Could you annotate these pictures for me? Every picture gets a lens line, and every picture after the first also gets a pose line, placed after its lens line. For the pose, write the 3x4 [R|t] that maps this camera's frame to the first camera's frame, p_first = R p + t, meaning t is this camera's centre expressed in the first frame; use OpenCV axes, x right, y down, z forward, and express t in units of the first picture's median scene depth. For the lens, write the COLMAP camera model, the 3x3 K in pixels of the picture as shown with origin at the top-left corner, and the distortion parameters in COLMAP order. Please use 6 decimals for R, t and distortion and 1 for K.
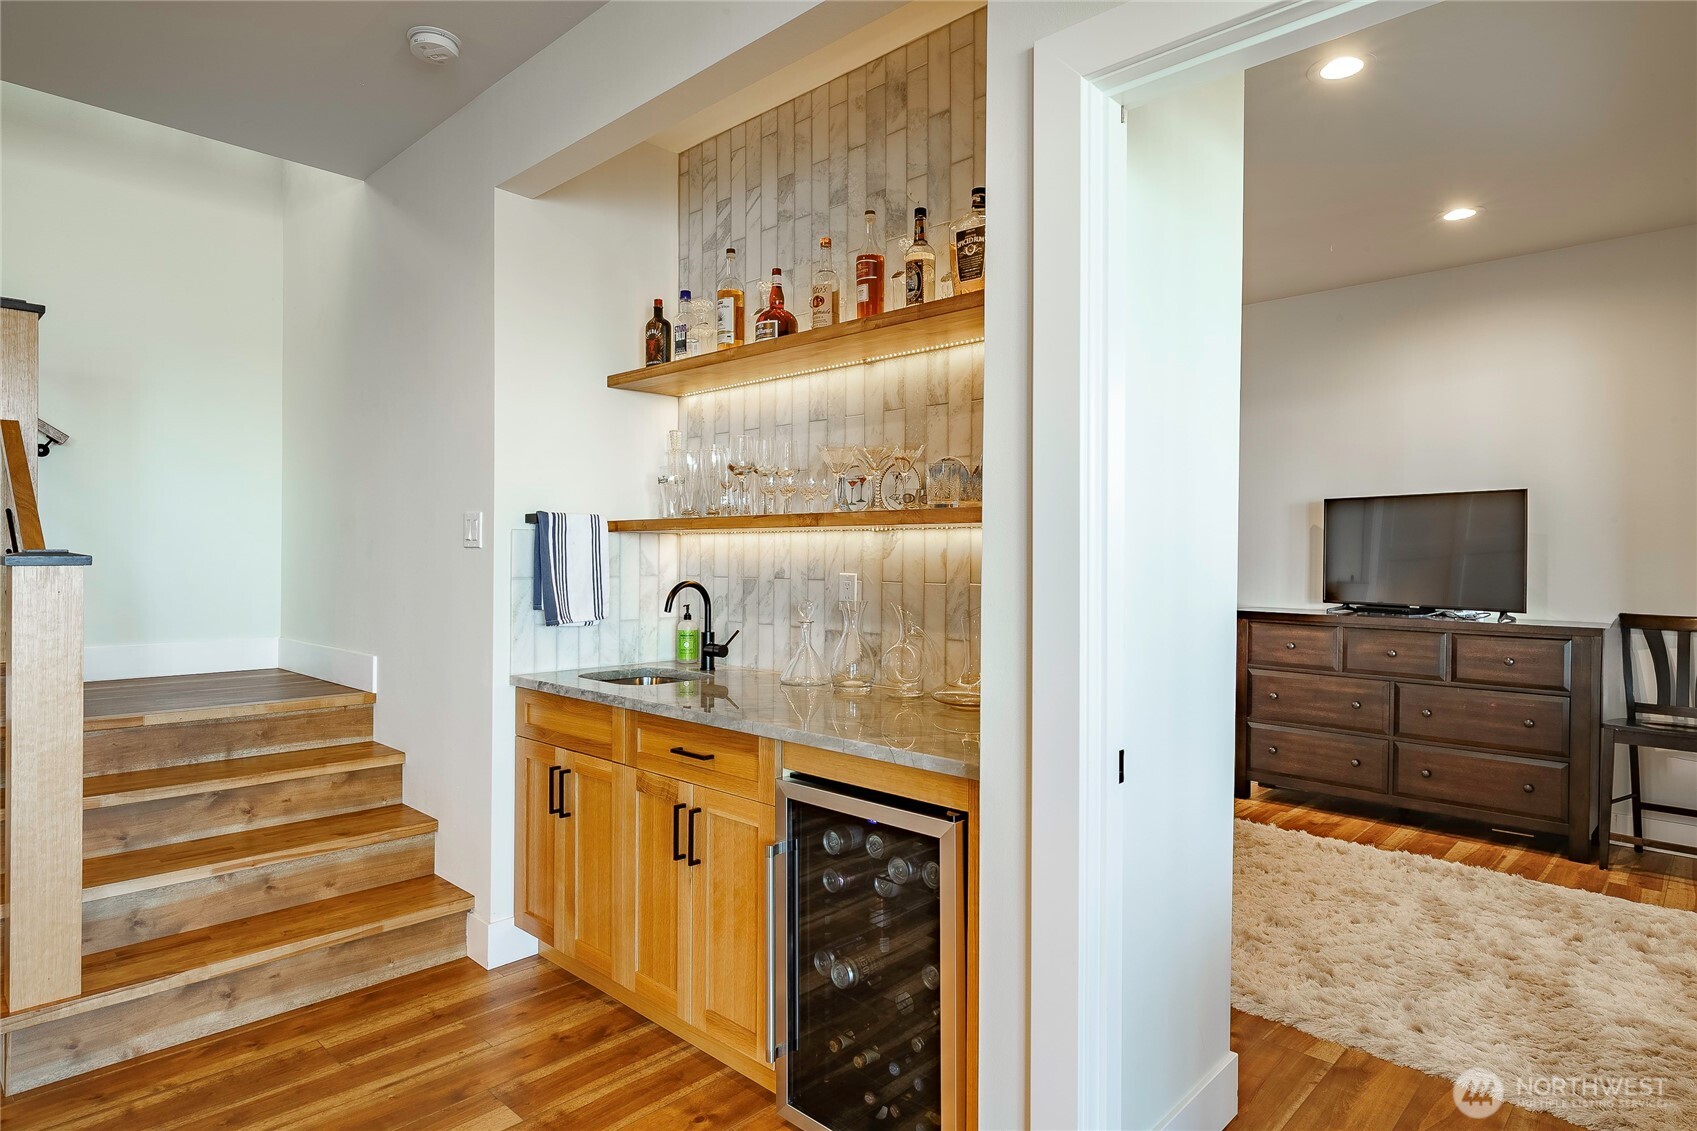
lens RADIAL K [[931.8, 0, 848.5], [0, 931.8, 565.5], [0, 0, 1]] dist [-0.001621, -0.000064]
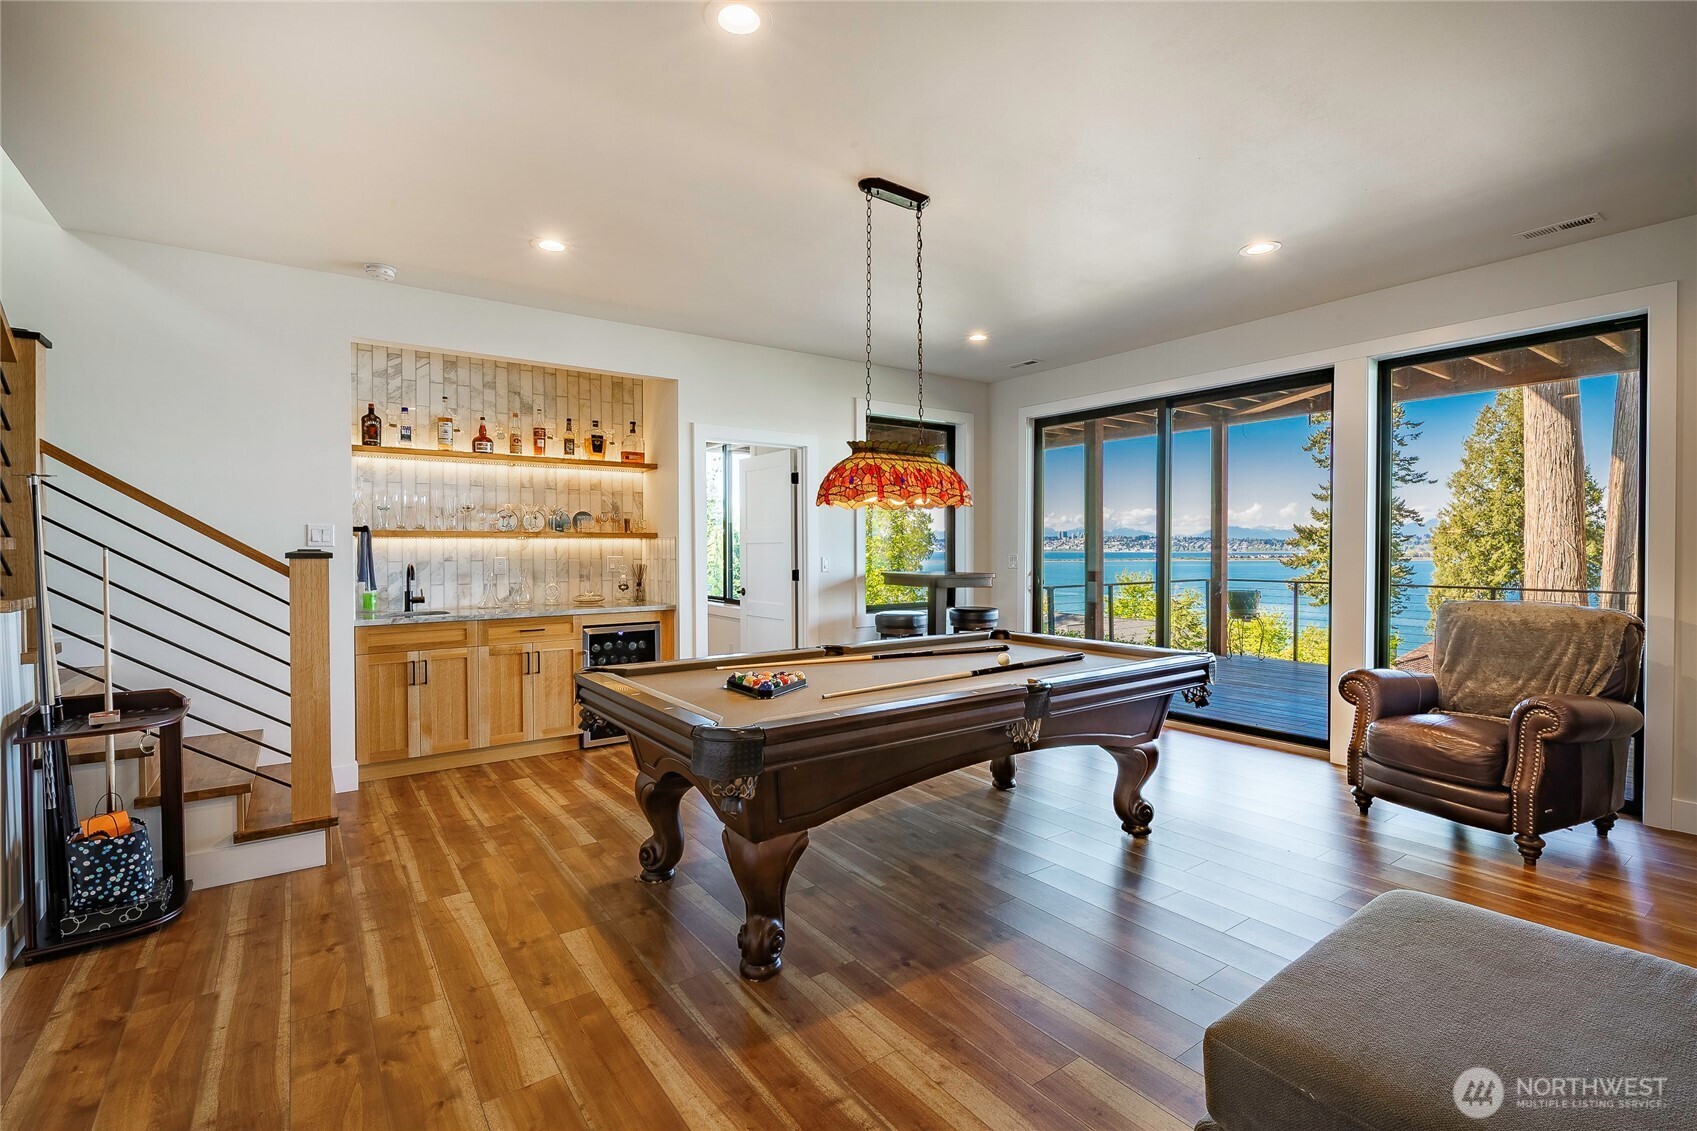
lens RADIAL K [[762.7, 0, 848.5], [0, 762.7, 565.5], [0, 0, 1]] dist [-0.005406, -0.000778]
pose [[0.199428, -0.026265, 0.979560, -1.657709], [0.008575, 0.999649, 0.025058, -0.011200], [-0.979875, 0.003402, 0.199583, -0.186472]]
